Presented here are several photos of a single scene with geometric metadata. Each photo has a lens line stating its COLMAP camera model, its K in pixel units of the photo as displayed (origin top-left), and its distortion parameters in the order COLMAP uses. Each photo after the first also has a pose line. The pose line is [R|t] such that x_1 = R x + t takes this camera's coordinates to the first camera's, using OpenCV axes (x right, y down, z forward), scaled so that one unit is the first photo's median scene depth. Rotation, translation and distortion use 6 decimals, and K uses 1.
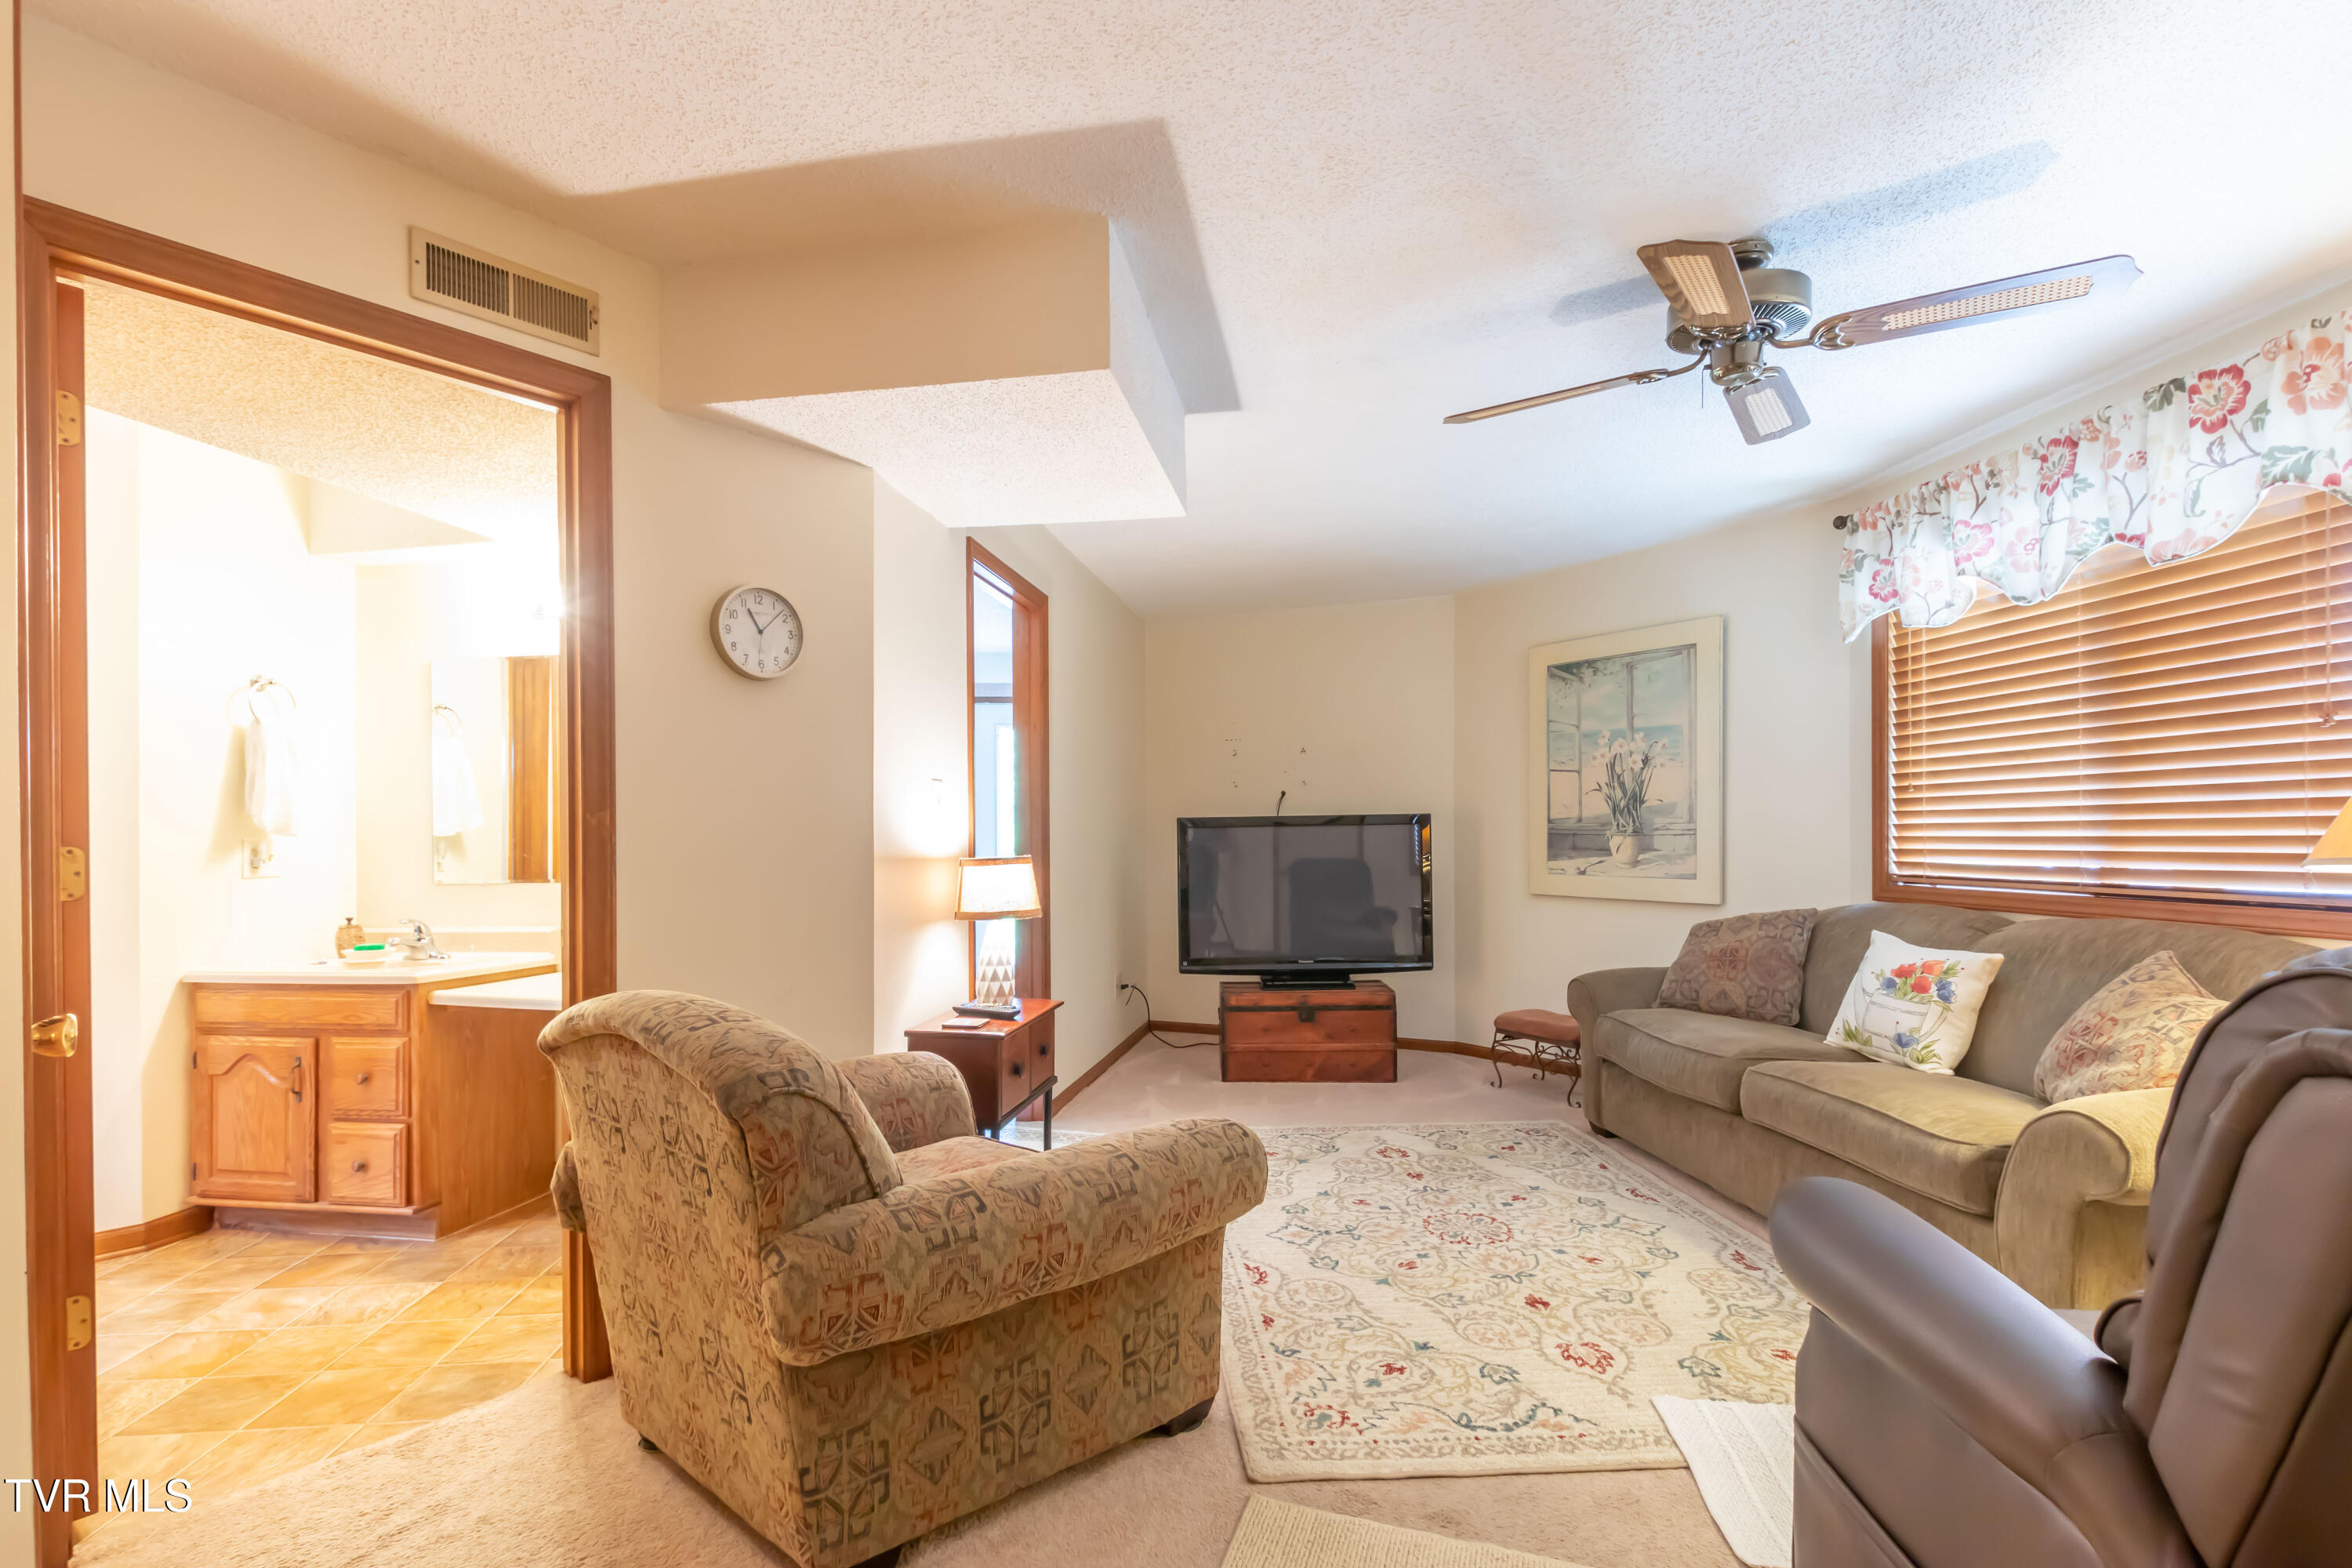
lens RADIAL K [[1072.0, 0, 1186.3], [0, 1072.0, 828.5], [0, 0, 1]] dist [-0.000429, -0.000152]
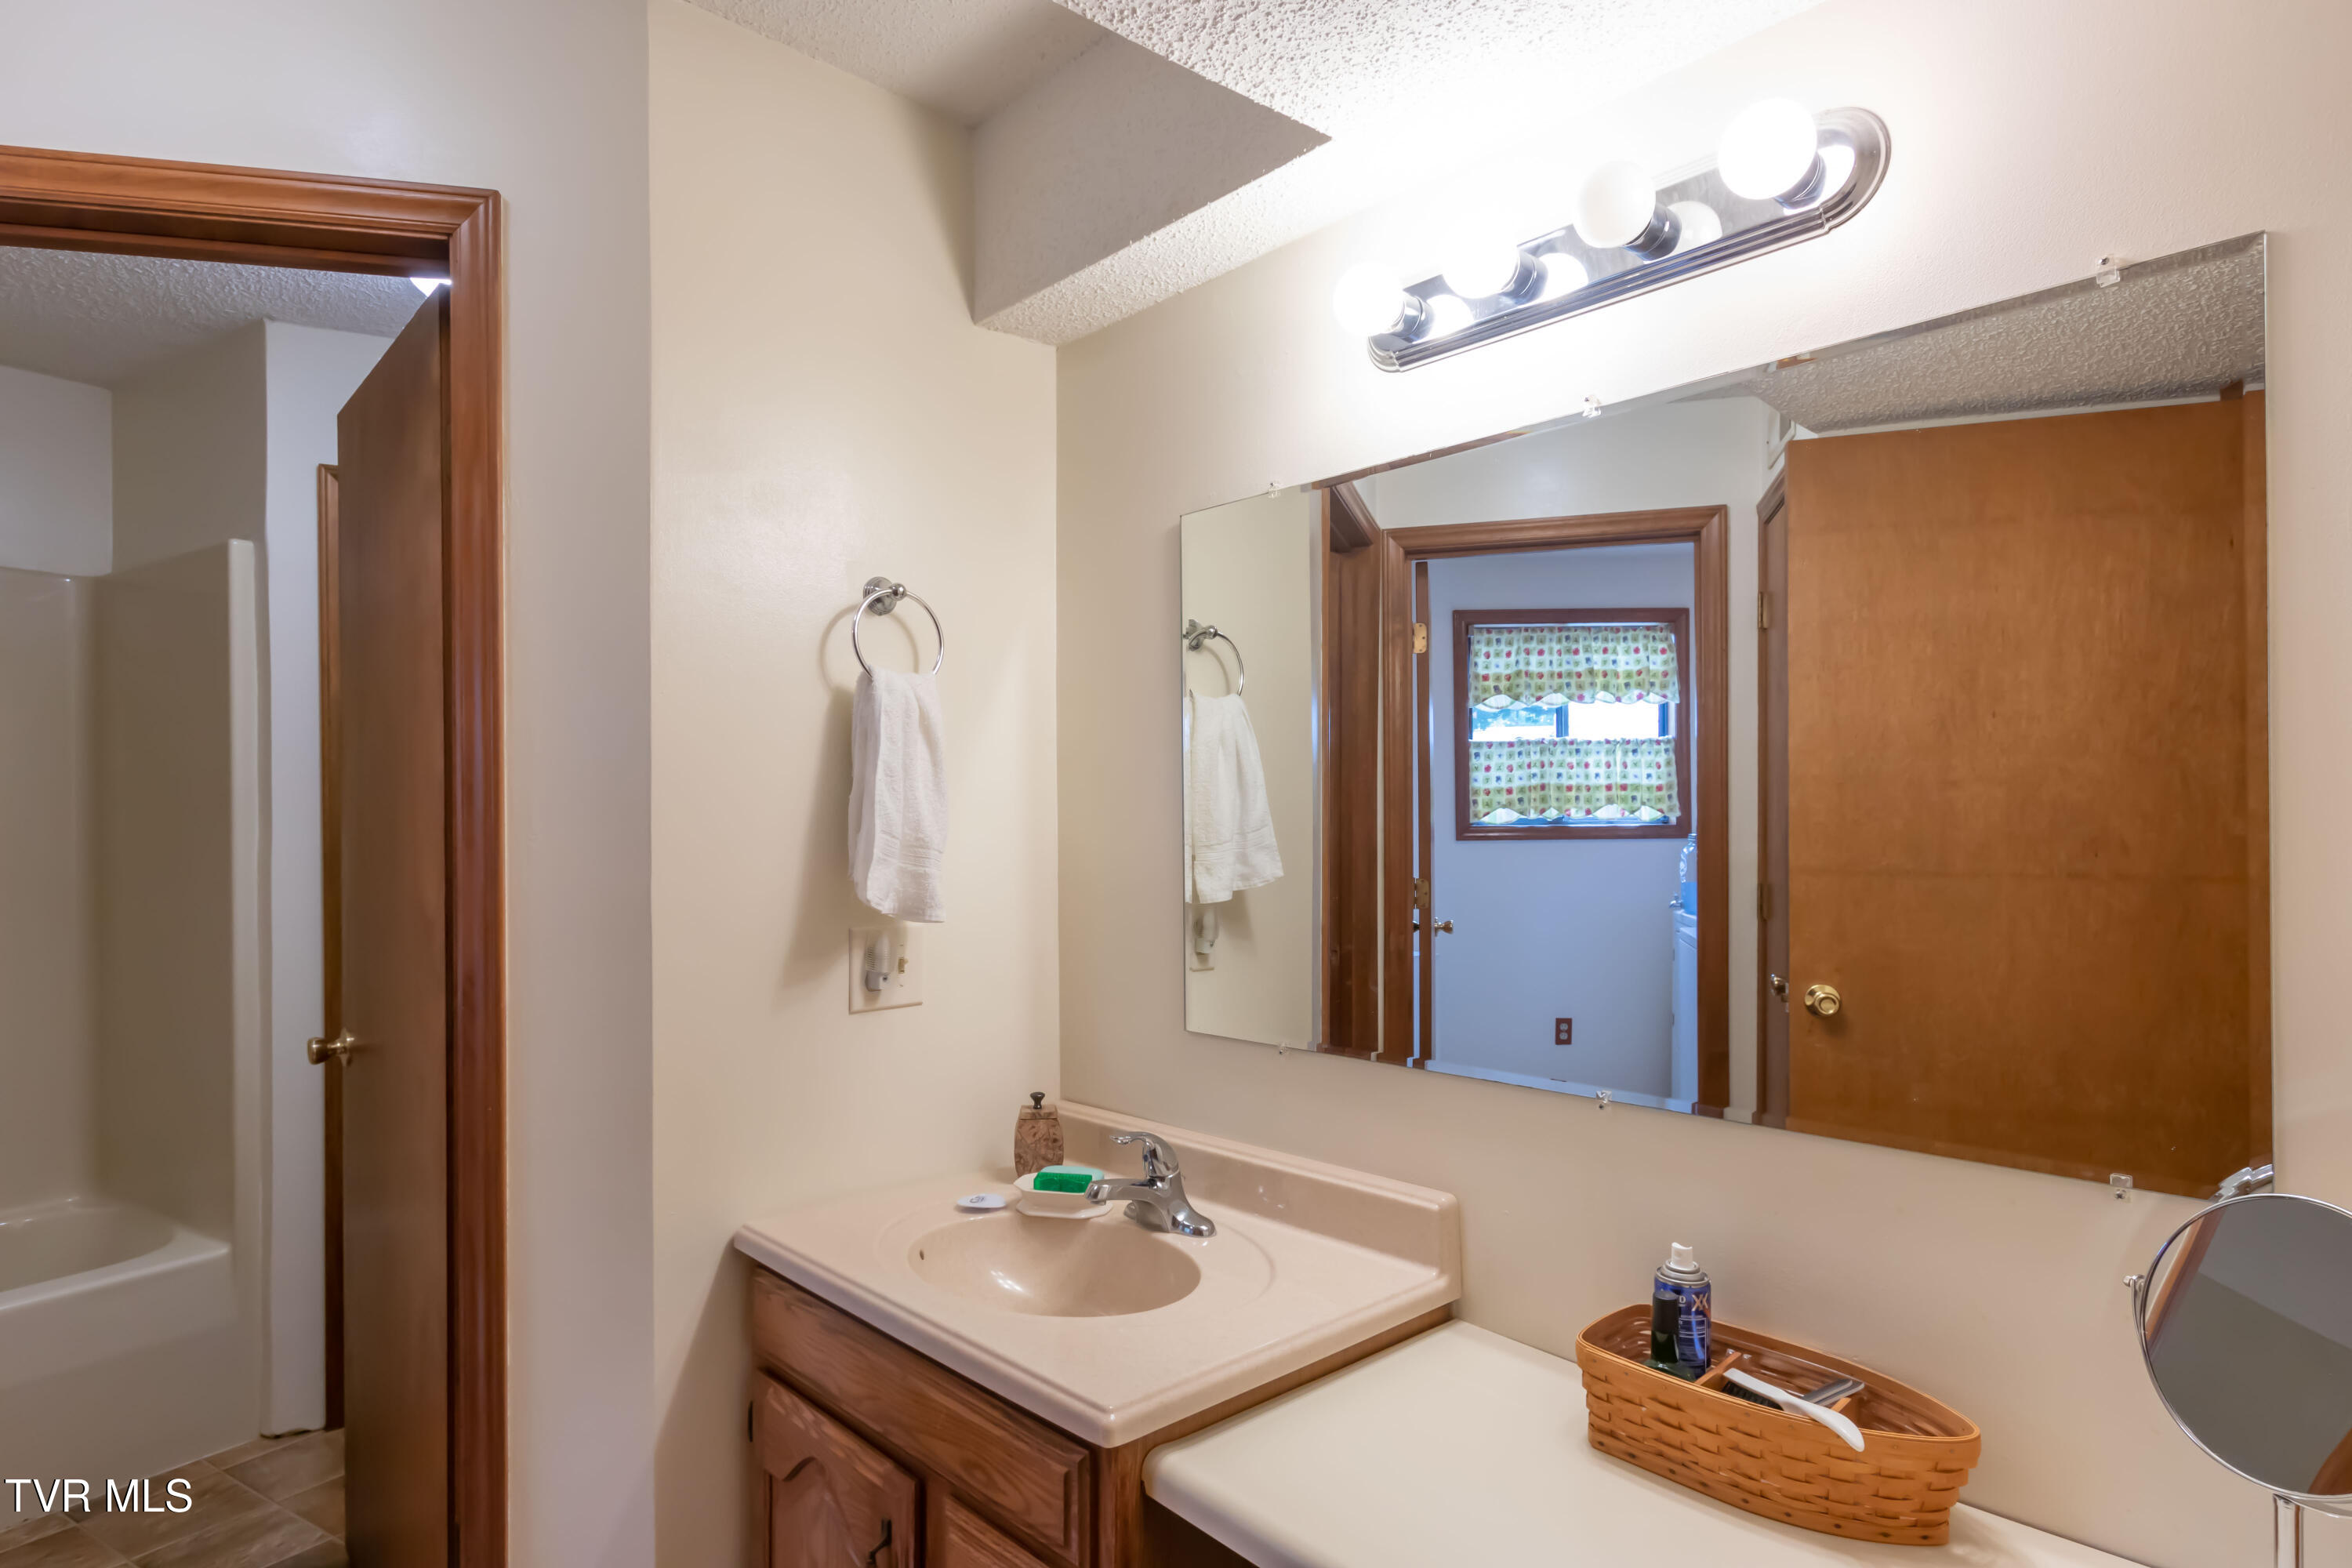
lens RADIAL K [[1317.0, 0, 1175.4], [0, 1317.0, 792.4], [0, 0, 1]] dist [0.000268, 0.000037]
pose [[0.790006, -0.000013, -0.613099, -0.412506], [-0.001165, 0.999998, -0.001522, -0.048732], [0.613098, 0.001916, 0.790005, 0.627307]]
